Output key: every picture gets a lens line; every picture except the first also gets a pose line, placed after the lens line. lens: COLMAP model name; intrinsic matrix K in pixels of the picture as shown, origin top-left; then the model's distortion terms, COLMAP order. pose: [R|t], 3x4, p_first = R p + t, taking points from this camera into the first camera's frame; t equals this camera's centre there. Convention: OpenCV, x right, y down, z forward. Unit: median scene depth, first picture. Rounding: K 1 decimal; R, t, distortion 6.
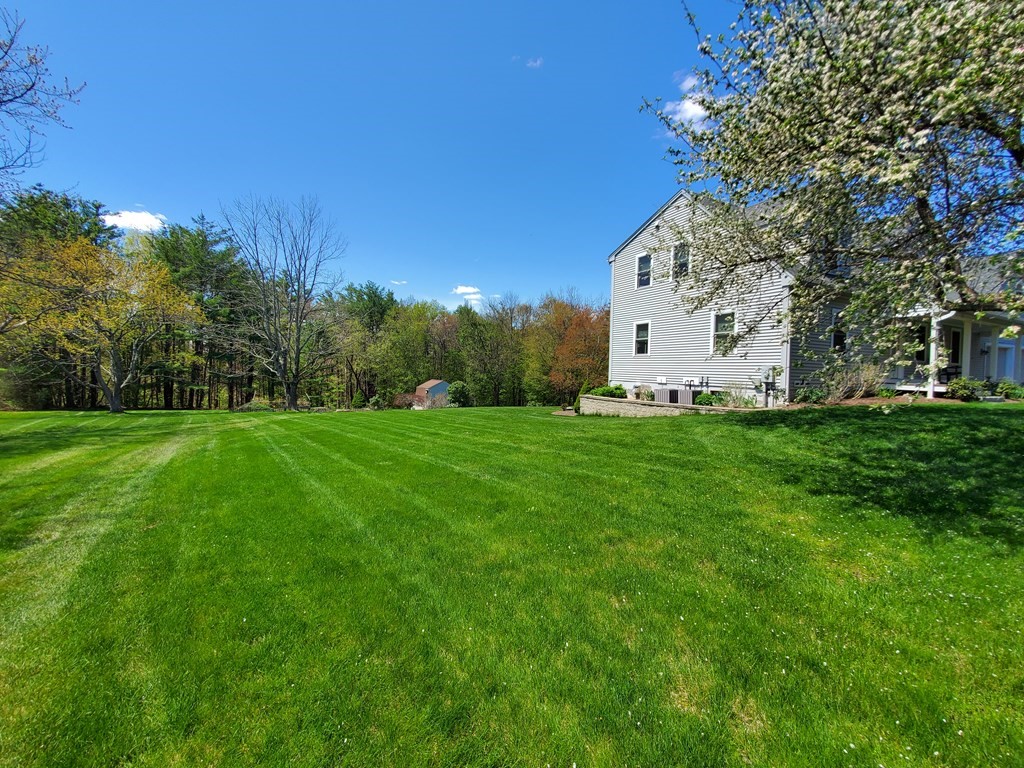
lens RADIAL K [[406.4, 0, 510.0], [0, 406.4, 380.0], [0, 0, 1]] dist [0.000200, -0.000488]
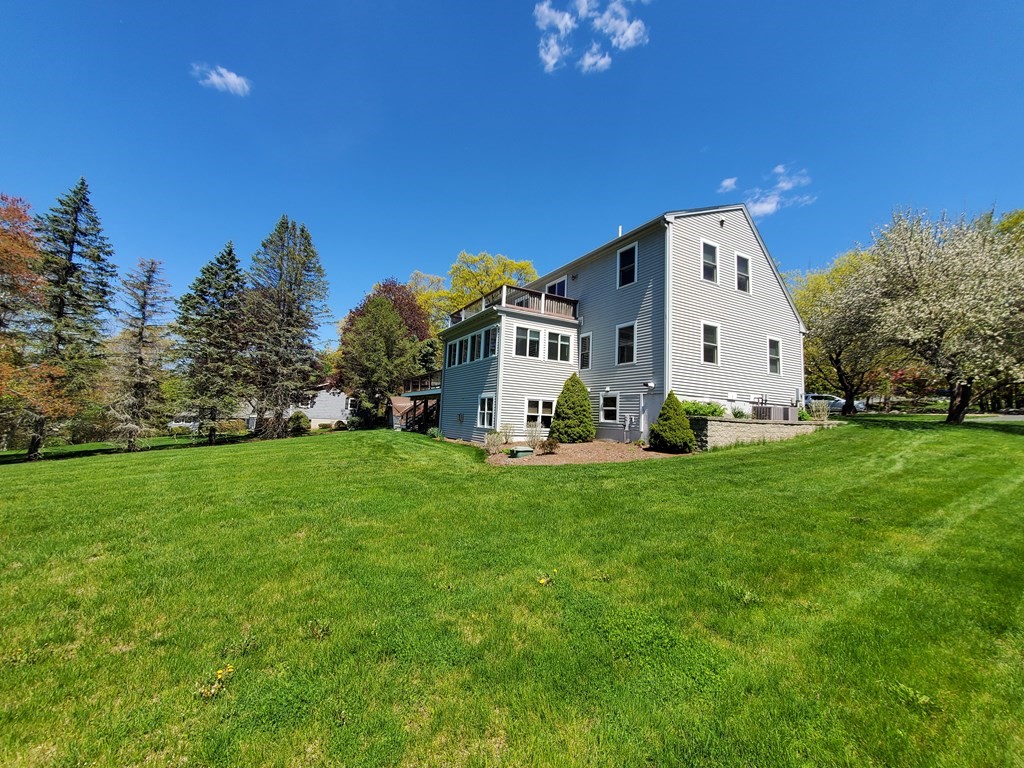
lens RADIAL K [[406.4, 0, 516.8], [0, 406.4, 382.7], [0, 0, 1]] dist [0.000200, -0.000488]
pose [[-0.053648, 0.050917, 0.997261, -0.457445], [-0.030793, 0.998140, -0.052618, 0.029658], [-0.998085, -0.033531, -0.051980, 1.425558]]
